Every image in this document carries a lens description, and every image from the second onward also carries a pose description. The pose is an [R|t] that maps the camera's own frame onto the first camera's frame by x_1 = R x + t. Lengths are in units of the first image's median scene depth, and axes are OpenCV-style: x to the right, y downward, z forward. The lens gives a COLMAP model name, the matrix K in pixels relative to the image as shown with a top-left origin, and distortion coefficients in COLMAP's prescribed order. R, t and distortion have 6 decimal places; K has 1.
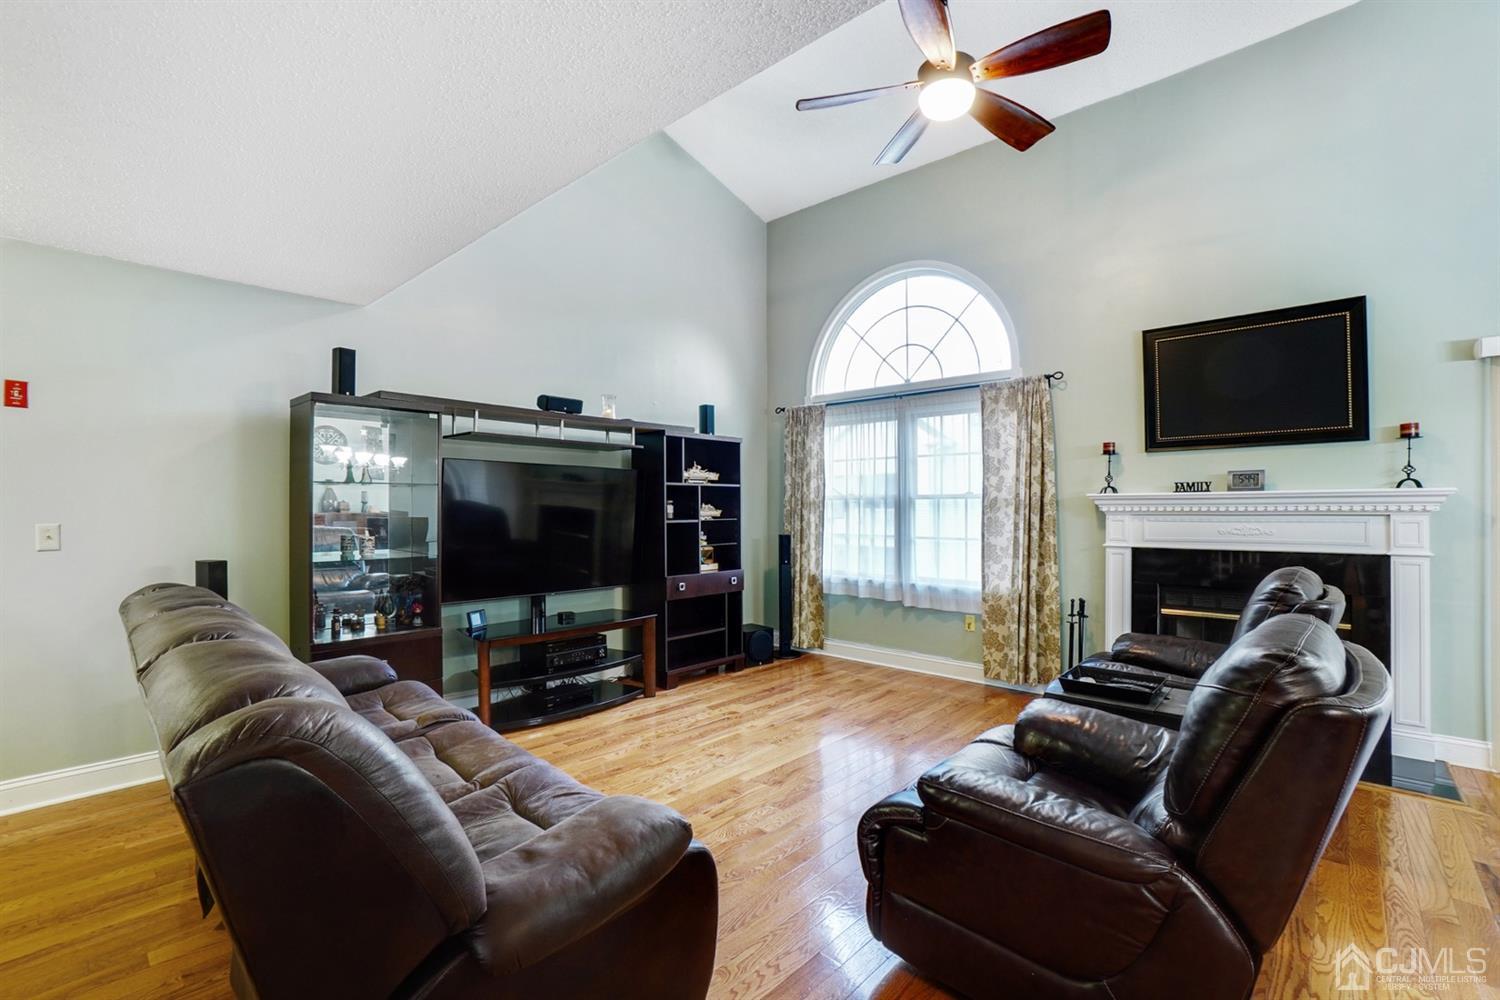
lens RADIAL K [[669.5, 0, 750.3], [0, 669.5, 501.9], [0, 0, 1]] dist [-0.004800, 0.002122]
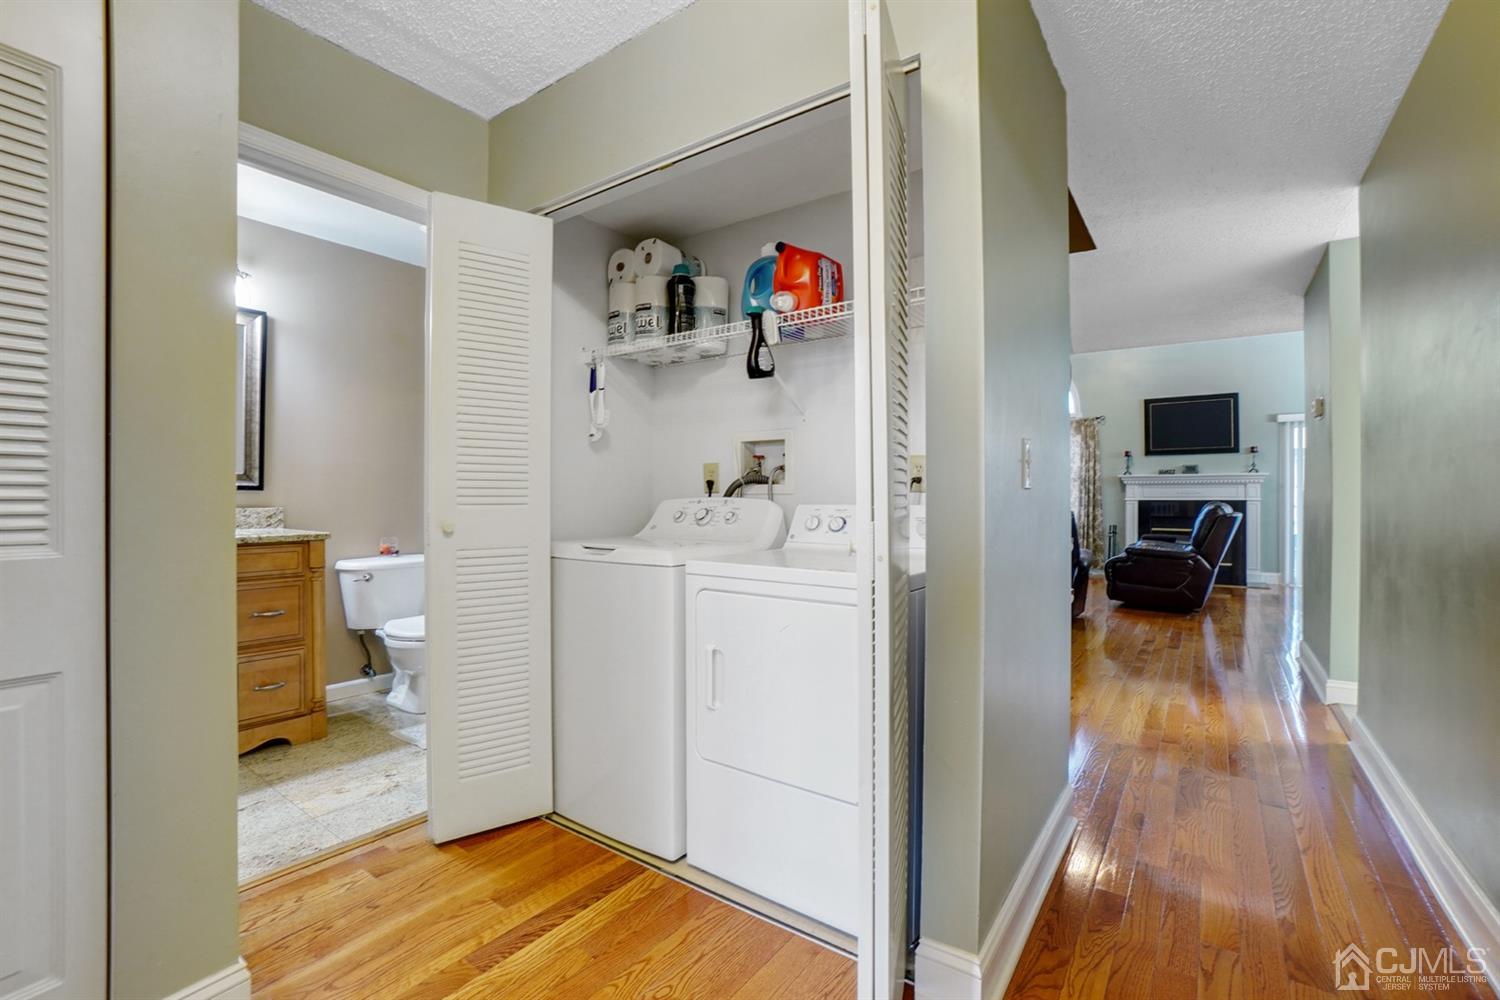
lens RADIAL K [[669.5, 0, 750.1], [0, 669.5, 499.2], [0, 0, 1]] dist [-0.004800, 0.002122]
pose [[0.989326, 0.004187, 0.145661, -0.913567], [-0.005905, 0.999918, 0.011361, 0.044712], [-0.145601, -0.012100, 0.989269, -0.883555]]
